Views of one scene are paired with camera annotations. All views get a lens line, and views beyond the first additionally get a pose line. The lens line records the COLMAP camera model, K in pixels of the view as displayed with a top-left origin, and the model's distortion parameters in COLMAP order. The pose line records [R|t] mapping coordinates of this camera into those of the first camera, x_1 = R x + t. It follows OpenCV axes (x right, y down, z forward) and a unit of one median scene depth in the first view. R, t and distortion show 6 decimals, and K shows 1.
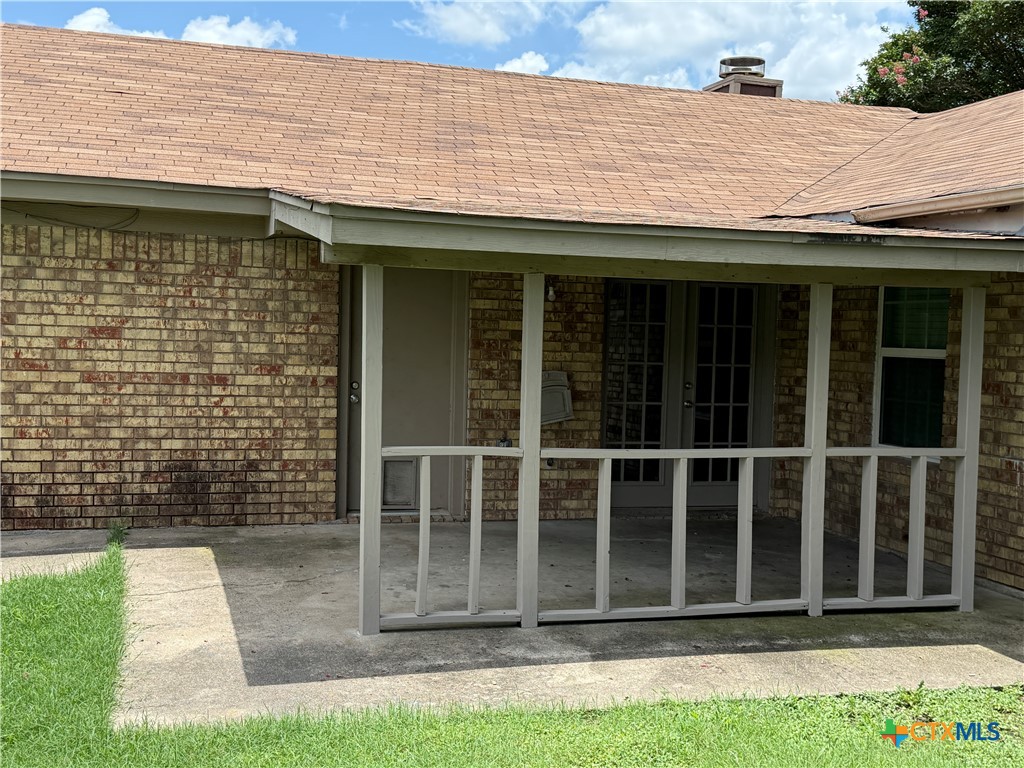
lens RADIAL K [[1219.1, 0, 512.0], [0, 1219.1, 384.0], [0, 0, 1]] dist [0.020966, 0.000000]
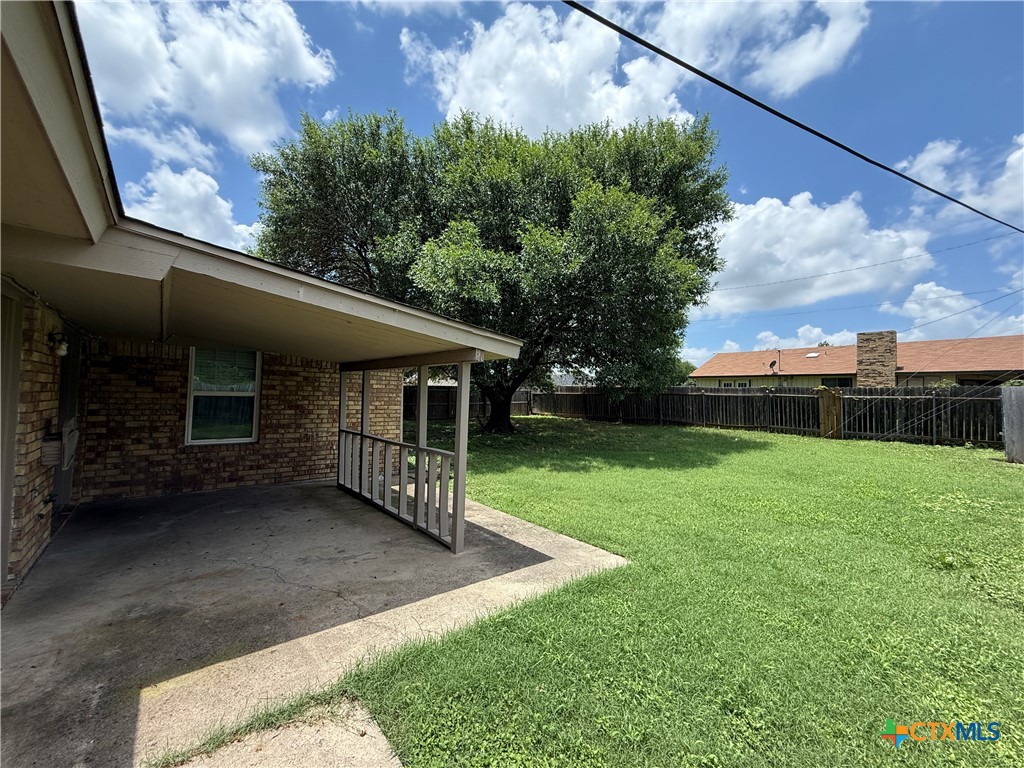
lens RADIAL K [[417.4, 0, 509.4], [0, 417.4, 380.9], [0, 0, 1]] dist [-0.000750, 0.000033]
pose [[-0.396027, -0.013957, 0.918133, -0.829015], [0.004809, 0.999839, 0.017273, -0.090179], [-0.918226, 0.011255, -0.395897, 1.285400]]
